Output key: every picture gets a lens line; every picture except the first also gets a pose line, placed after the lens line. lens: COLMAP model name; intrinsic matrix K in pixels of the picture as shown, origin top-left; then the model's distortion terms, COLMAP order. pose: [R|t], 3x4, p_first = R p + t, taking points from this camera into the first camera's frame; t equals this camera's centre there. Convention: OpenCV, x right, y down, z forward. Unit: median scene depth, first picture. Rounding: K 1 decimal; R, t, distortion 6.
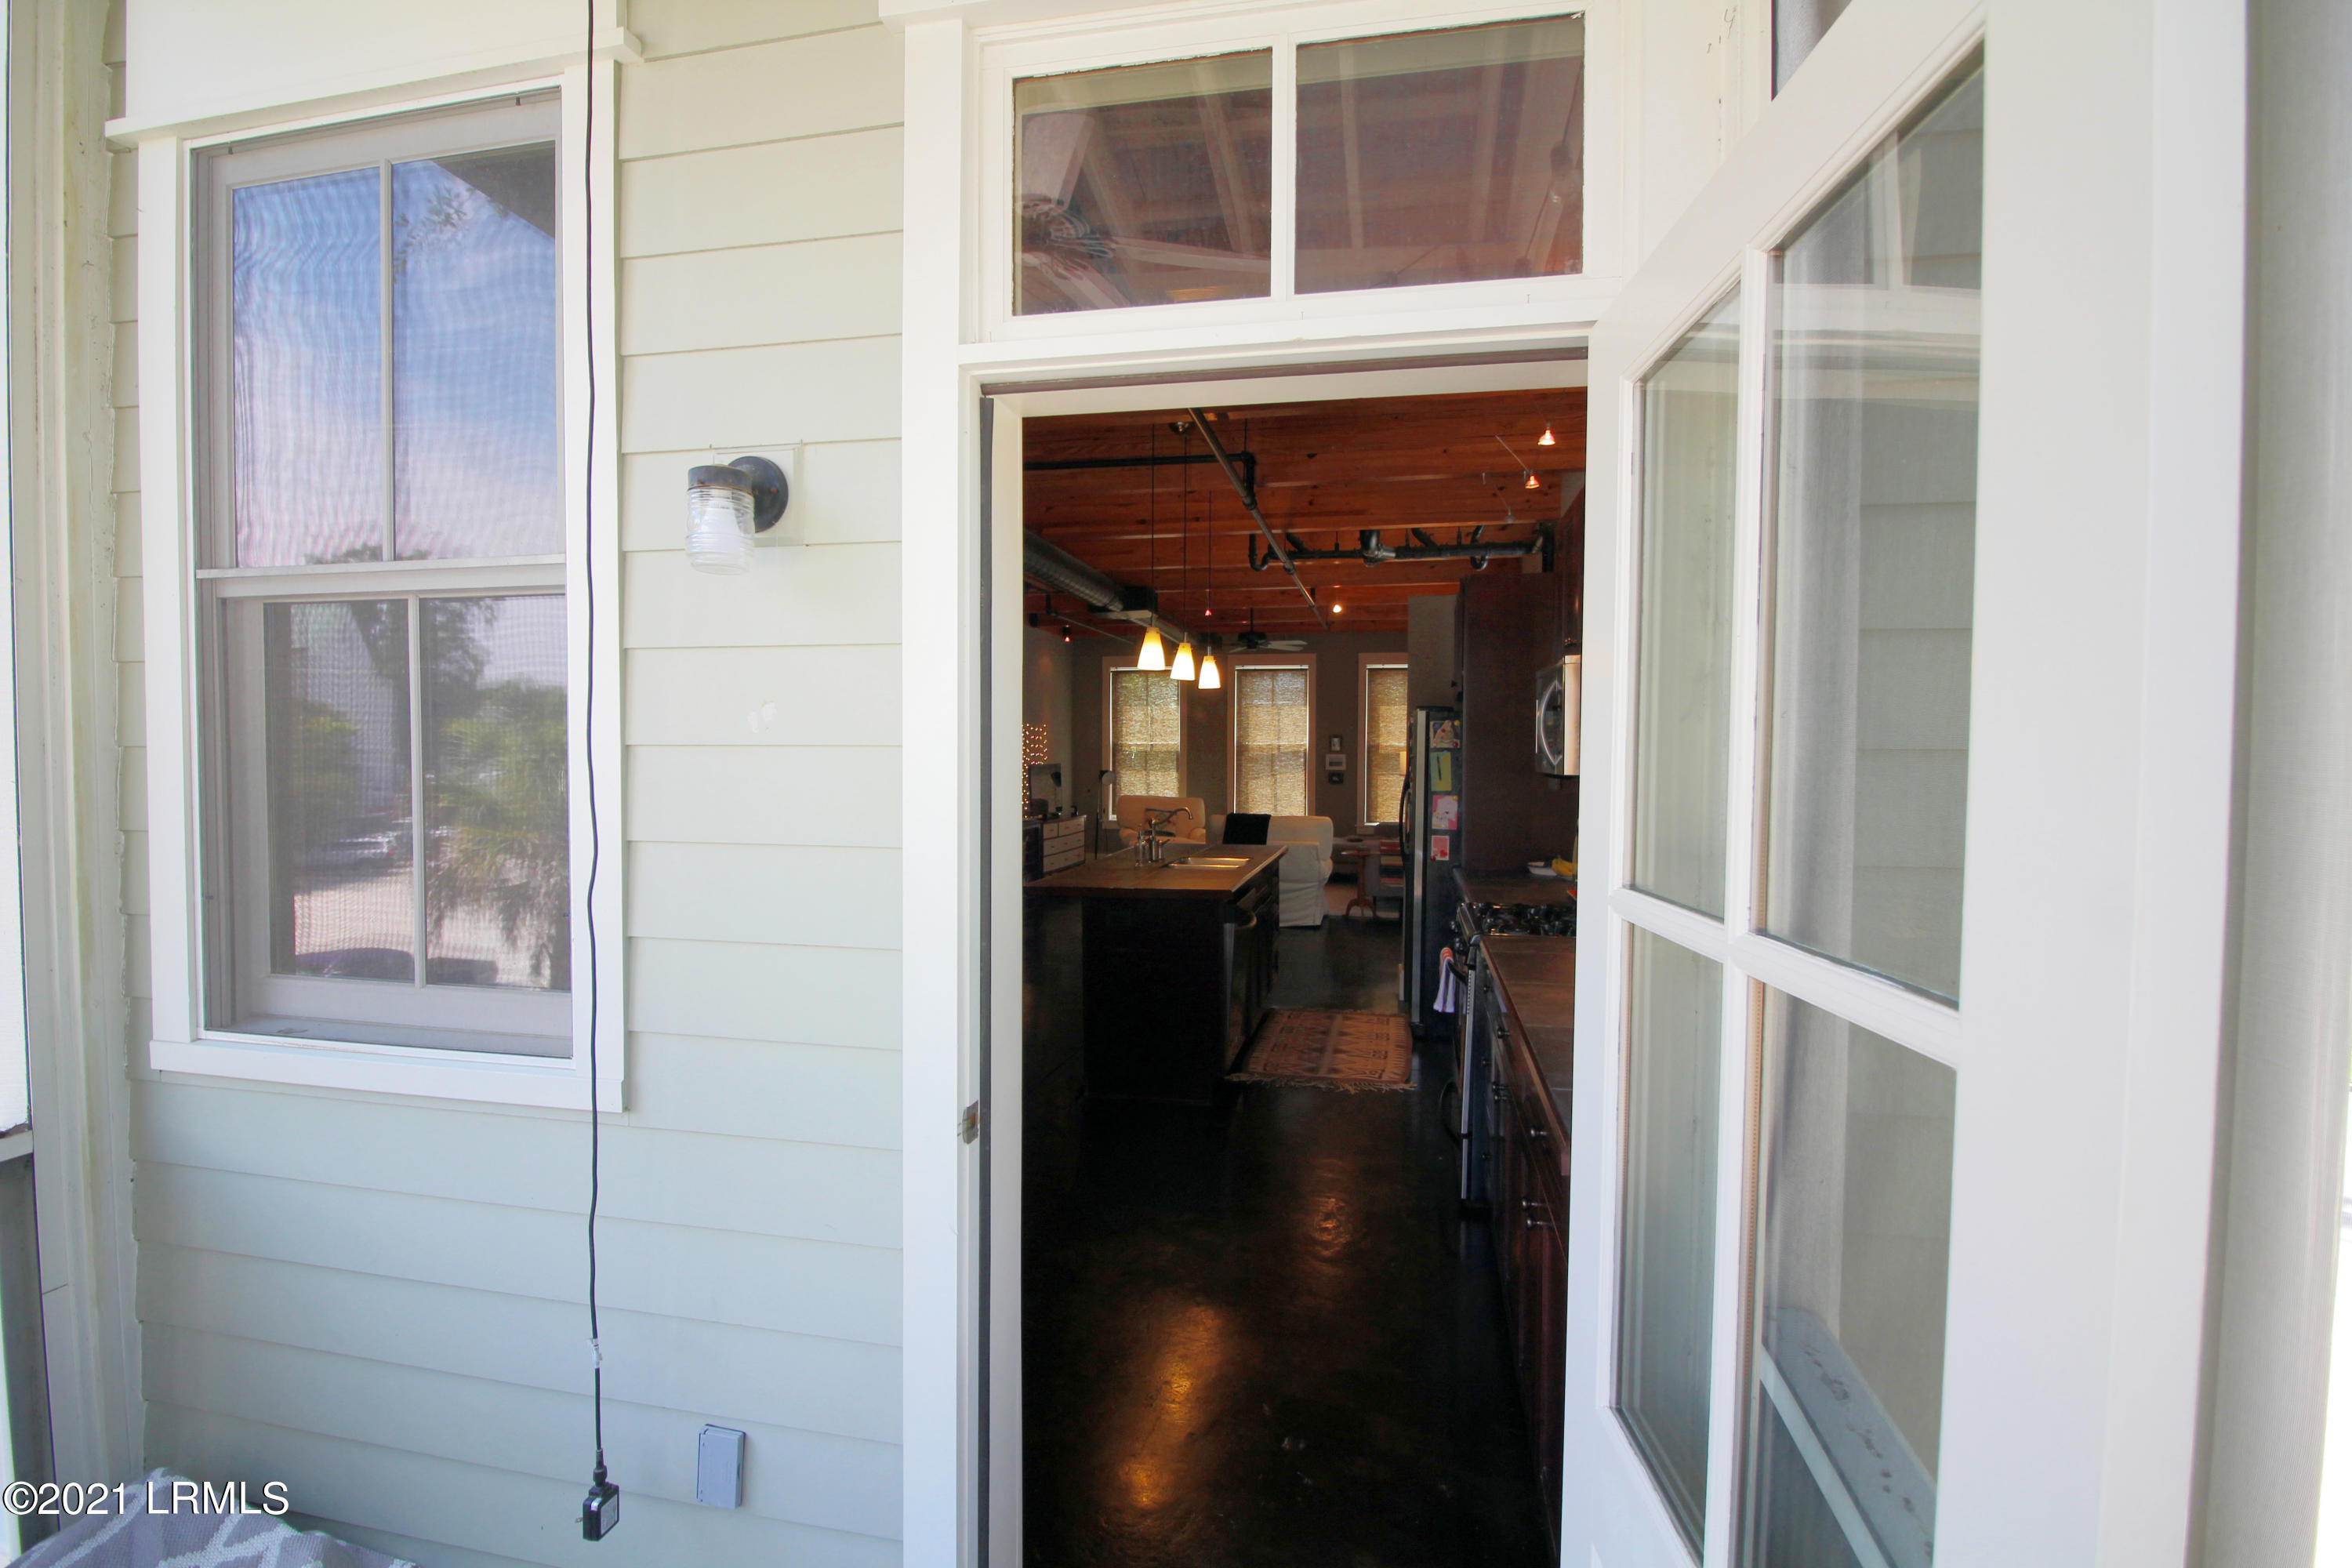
lens RADIAL K [[1092.2, 0, 1174.3], [0, 1092.2, 783.5], [0, 0, 1]] dist [-0.005919, -0.002976]
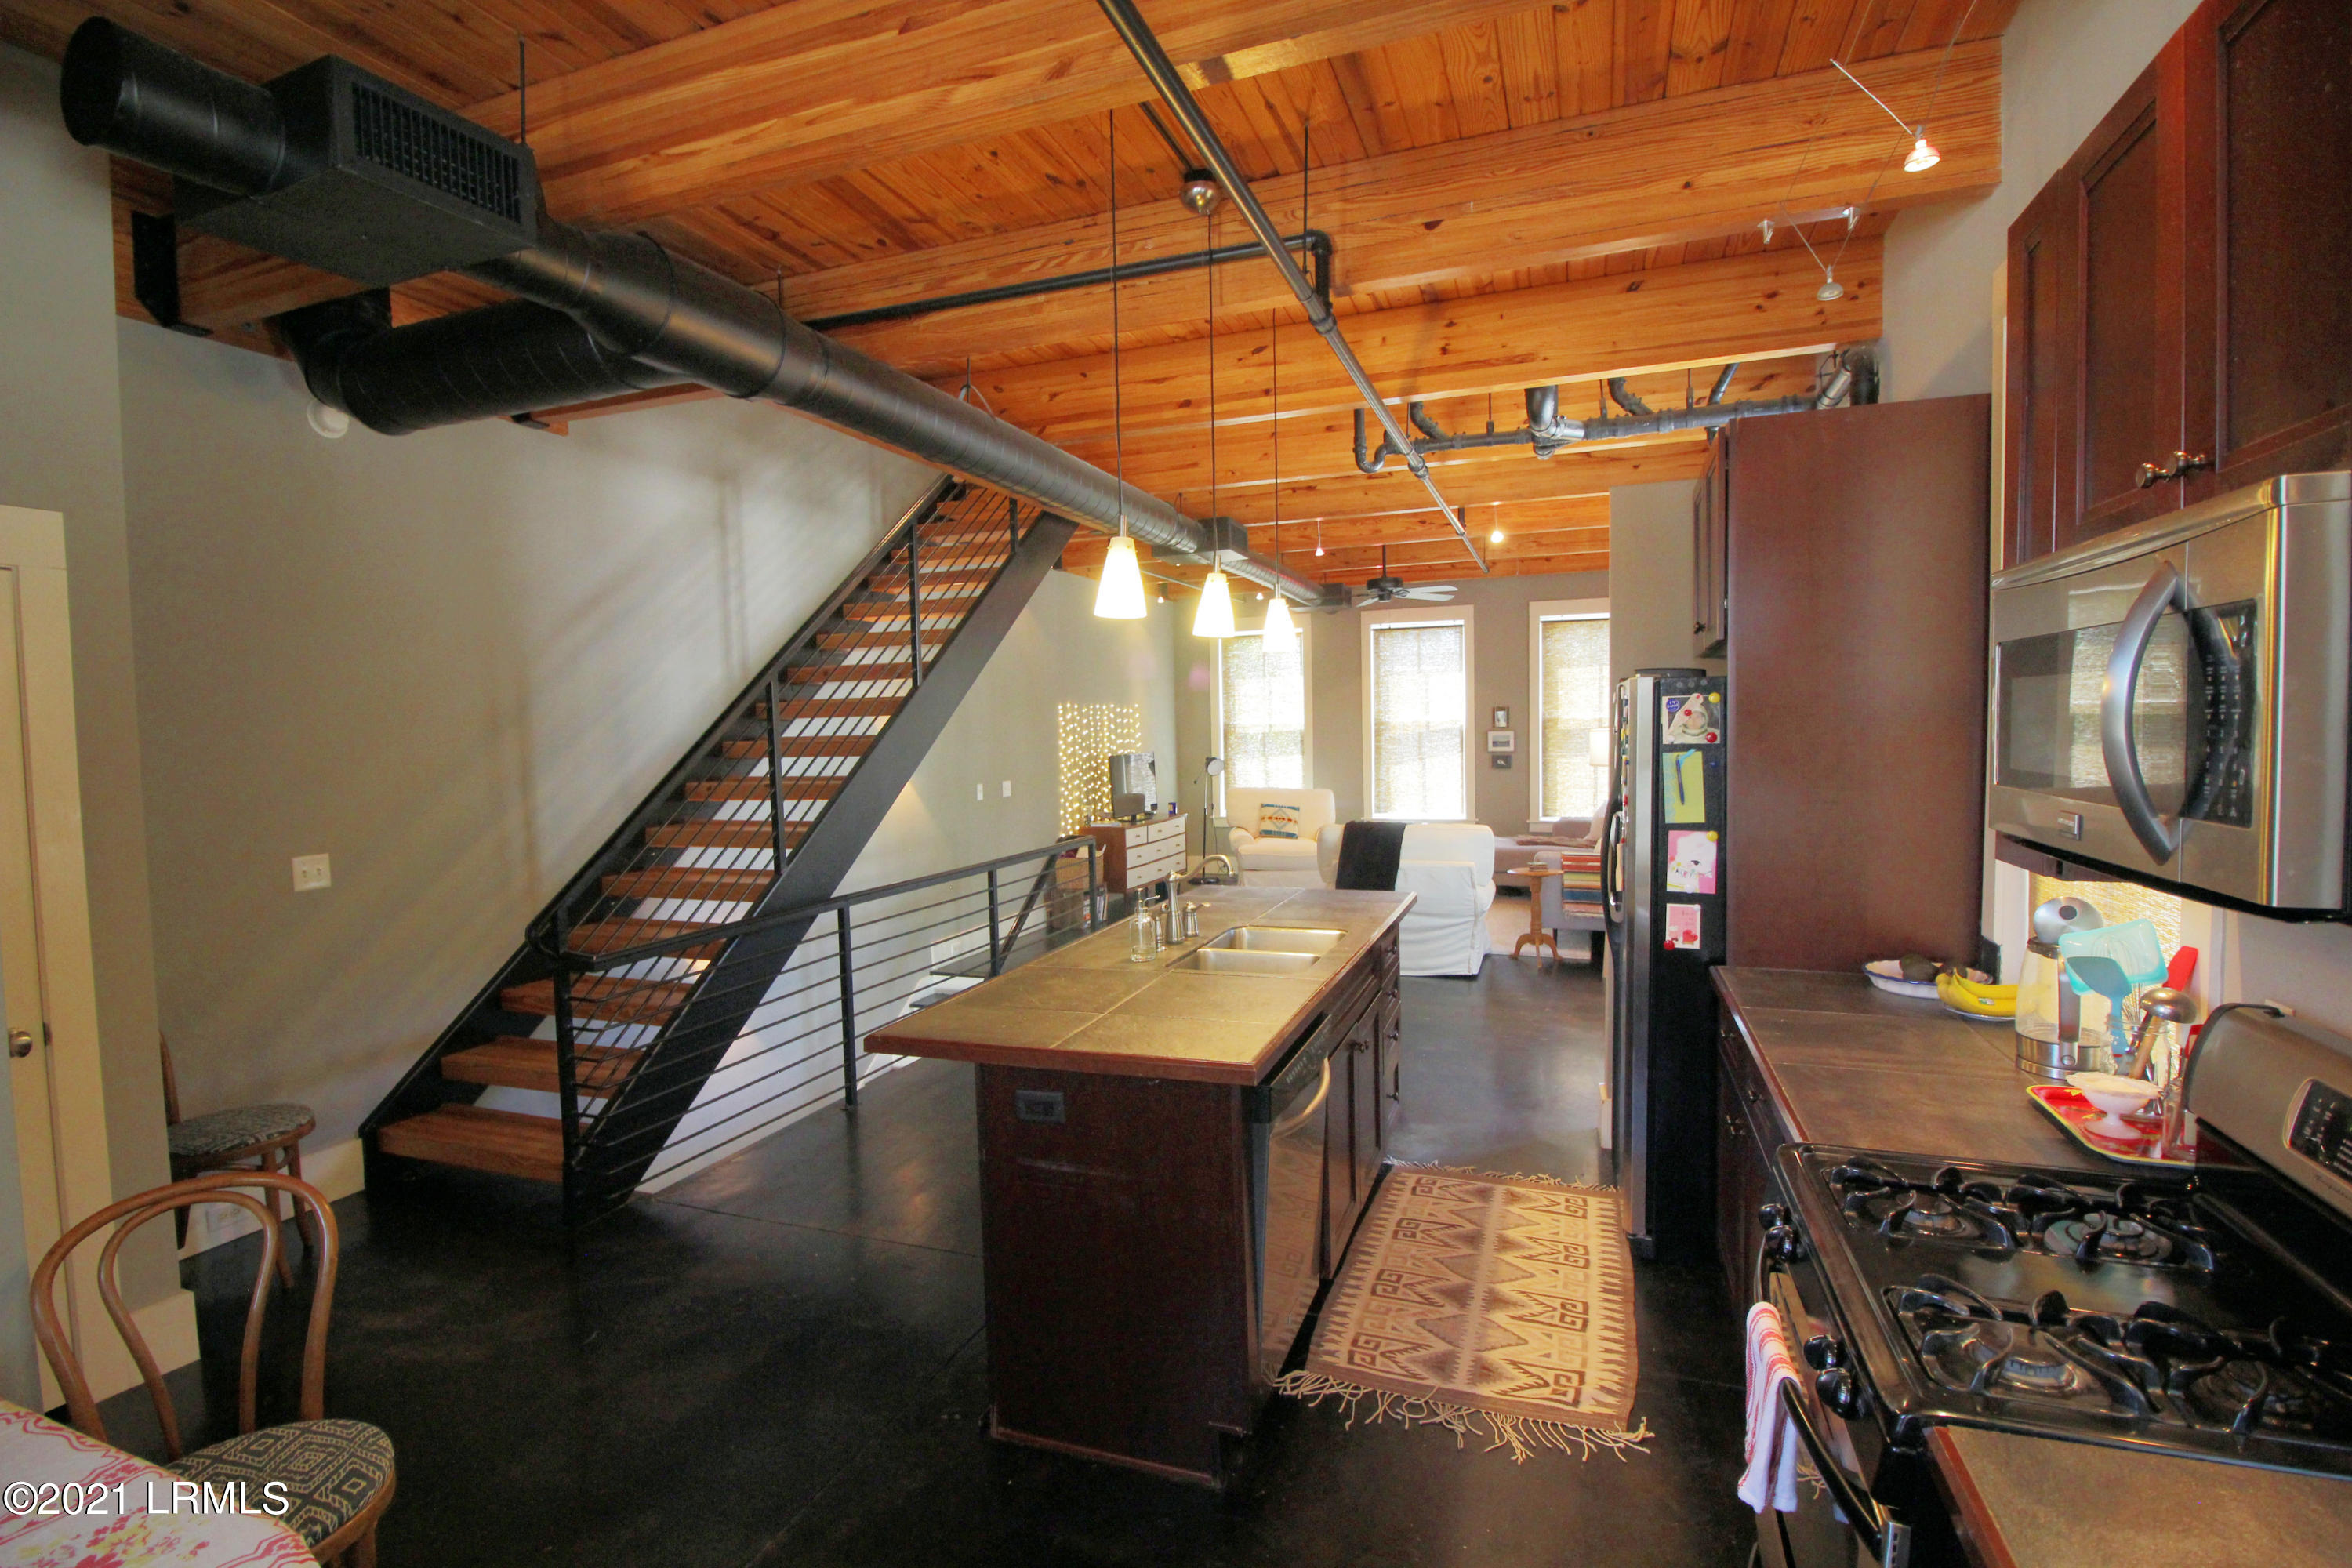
lens RADIAL K [[1092.2, 0, 1172.4], [0, 1092.2, 782.1], [0, 0, 1]] dist [-0.005919, -0.002976]
pose [[0.988227, -0.016873, -0.152061, 0.060705], [0.020691, 0.999508, 0.023563, -0.025624], [0.151588, -0.026432, 0.988090, 0.342660]]
